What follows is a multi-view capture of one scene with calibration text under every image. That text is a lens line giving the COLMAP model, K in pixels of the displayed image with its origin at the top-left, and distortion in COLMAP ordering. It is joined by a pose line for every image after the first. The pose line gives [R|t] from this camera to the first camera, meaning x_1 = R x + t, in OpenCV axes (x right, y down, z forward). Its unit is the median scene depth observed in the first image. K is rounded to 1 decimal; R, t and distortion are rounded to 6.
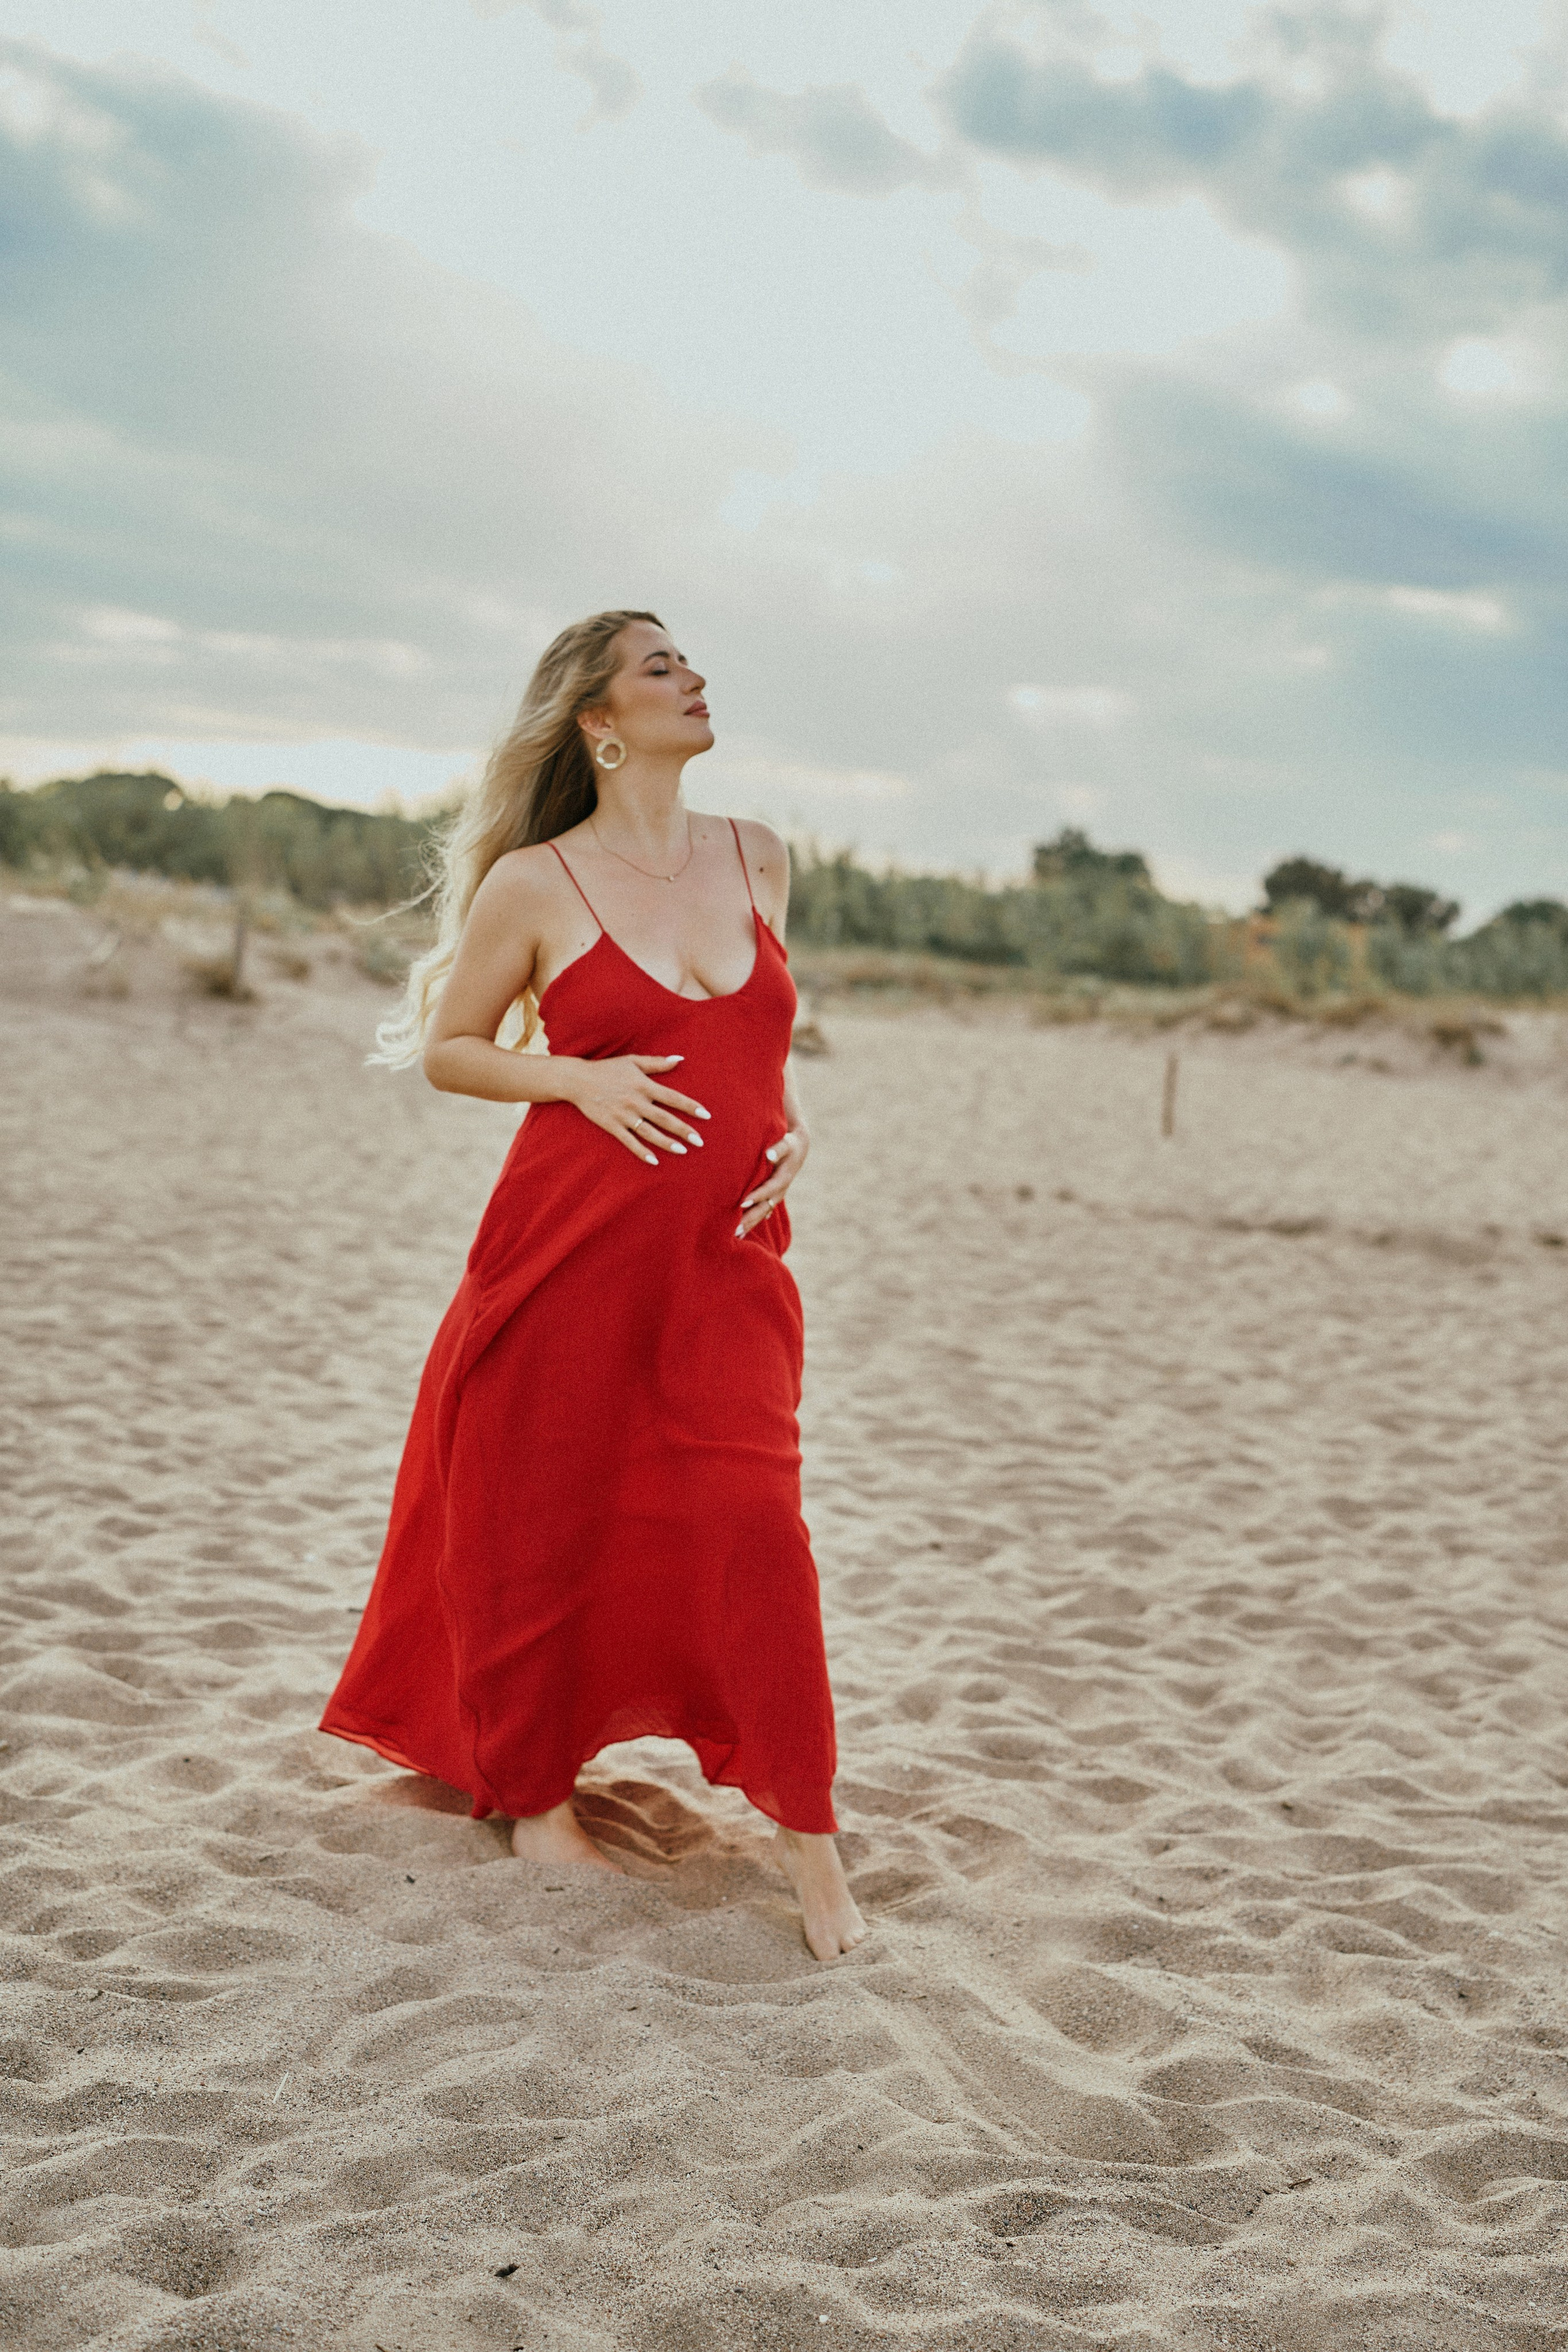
lens RADIAL K [[3518.6, 0, 784.0], [0, 3518.6, 1176.0], [0, 0, 1]] dist [0.002389, -0.111757]
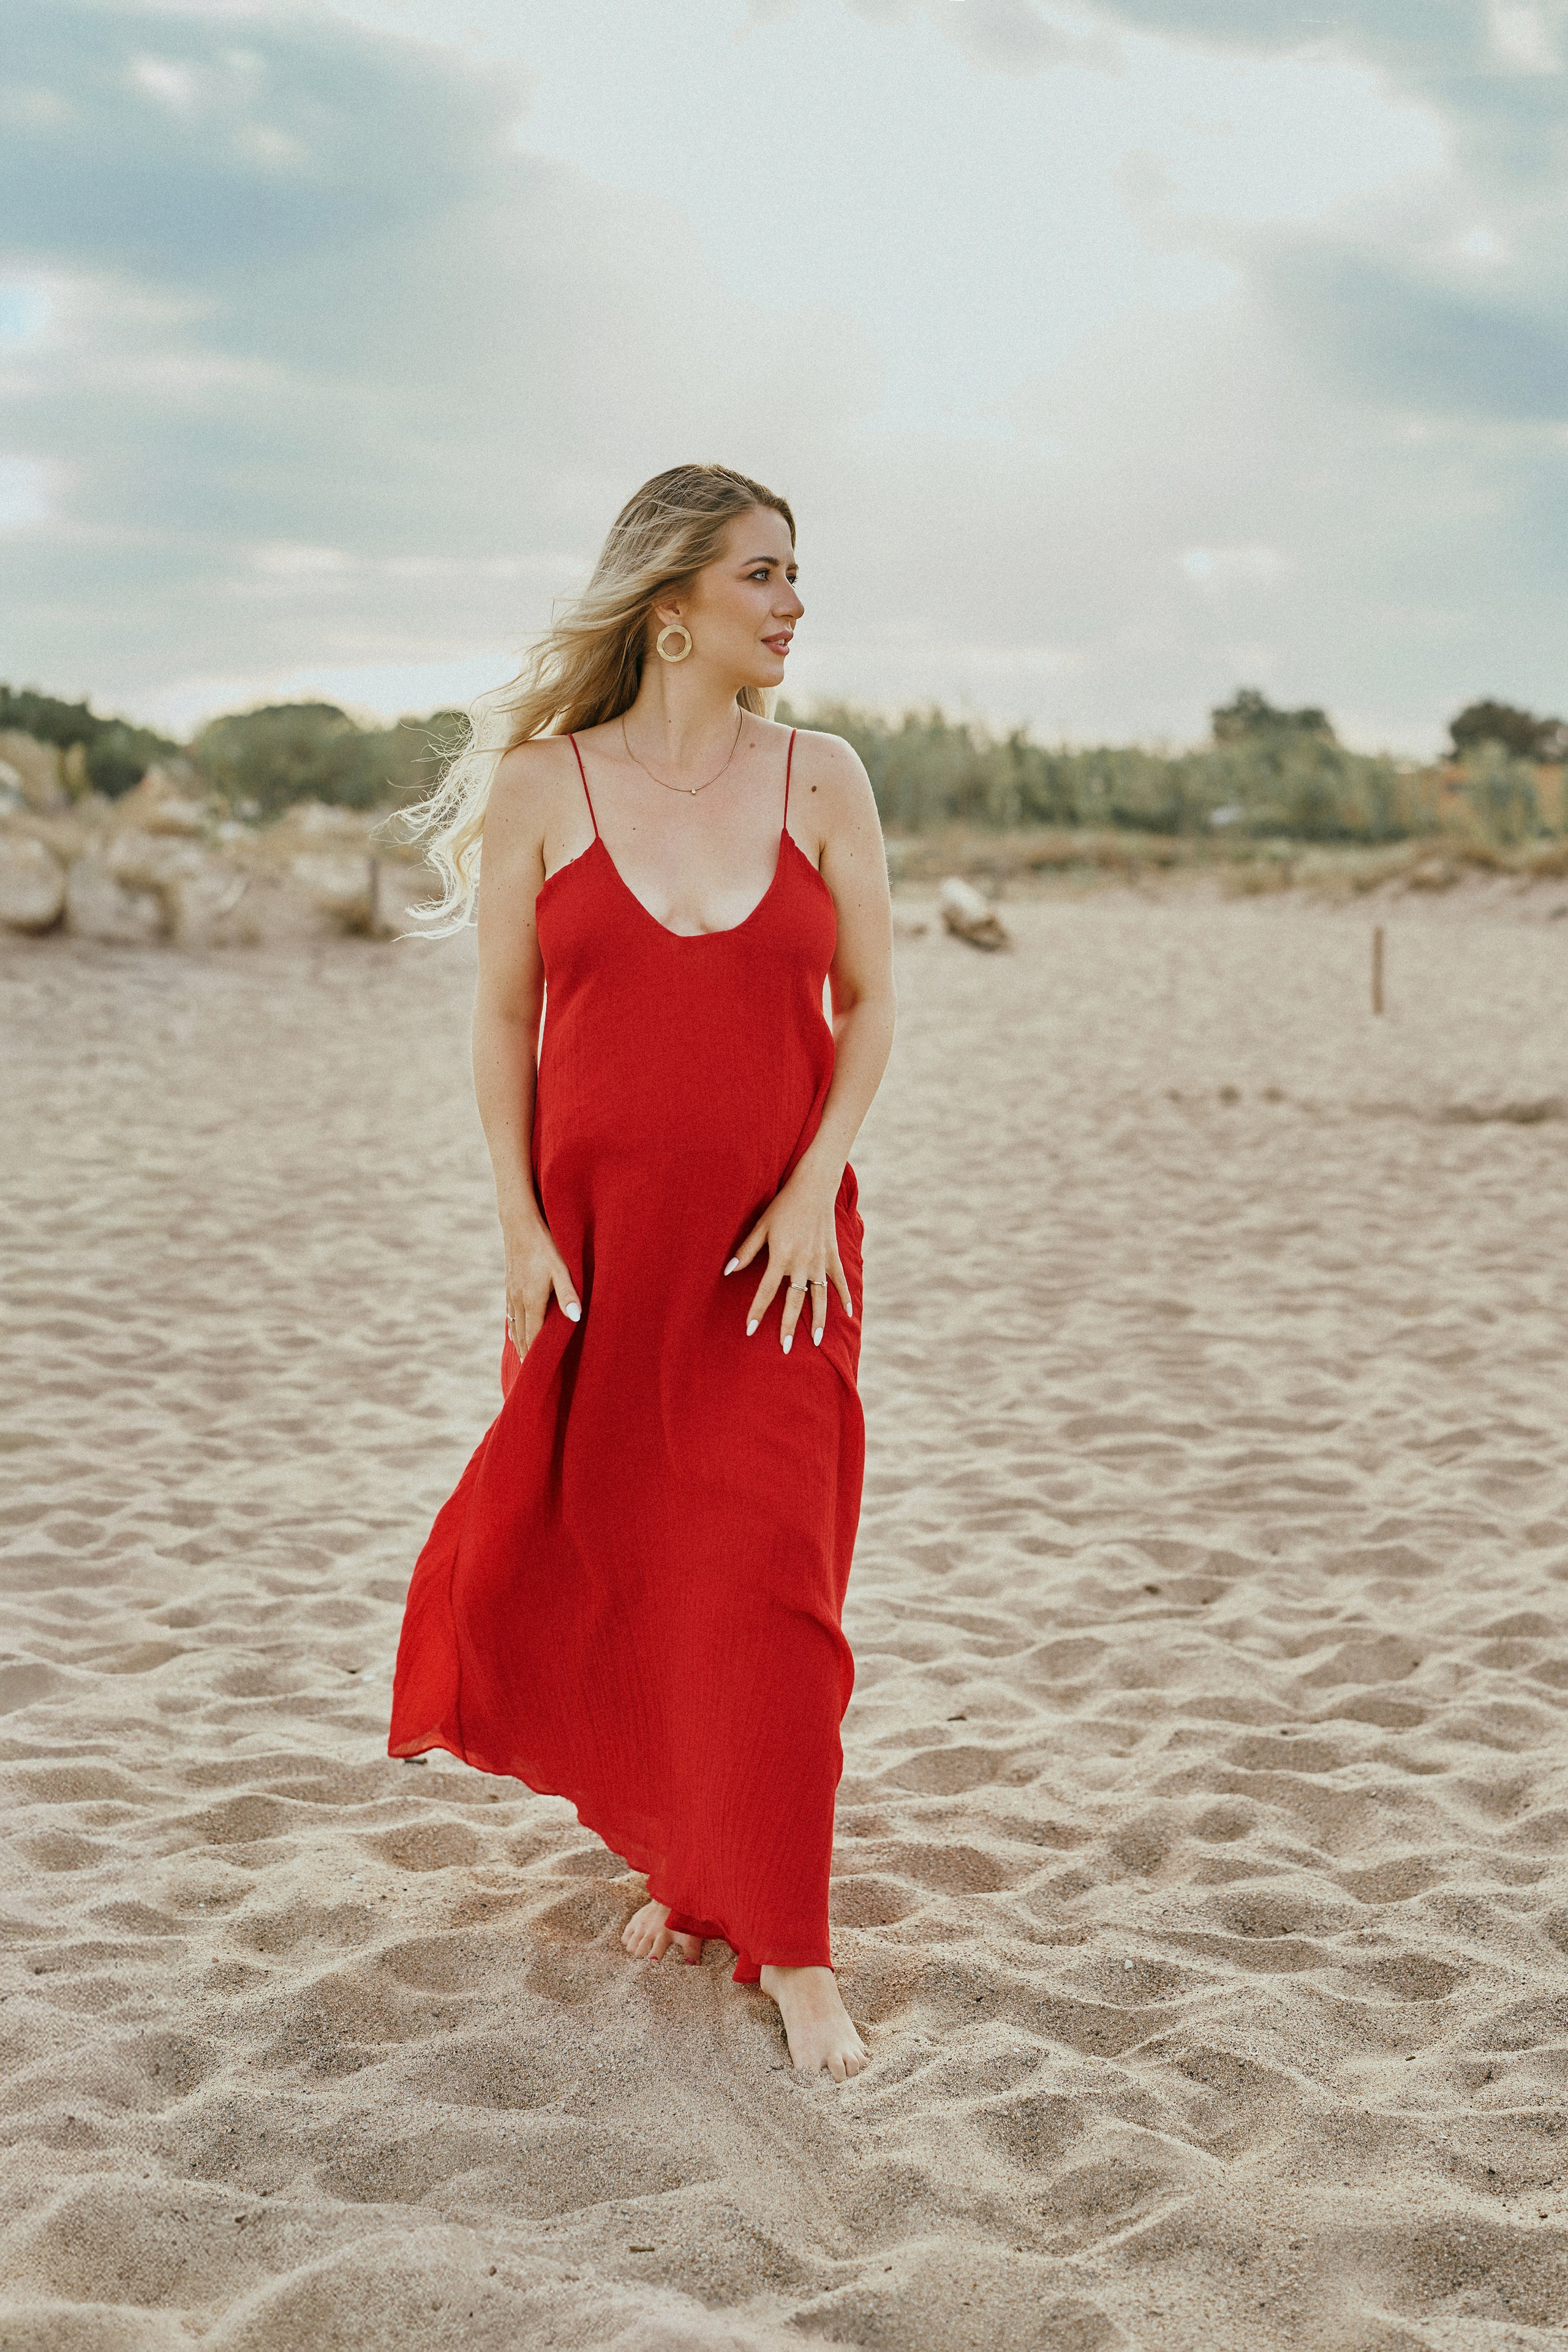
lens RADIAL K [[3518.6, 0, 784.0], [0, 3518.6, 1176.0], [0, 0, 1]] dist [0.002389, -0.111757]
pose [[0.996052, -0.066719, -0.058549, 0.010539], [0.068527, 0.997215, 0.029421, -0.016909], [0.056423, -0.033317, 0.997851, 0.158826]]
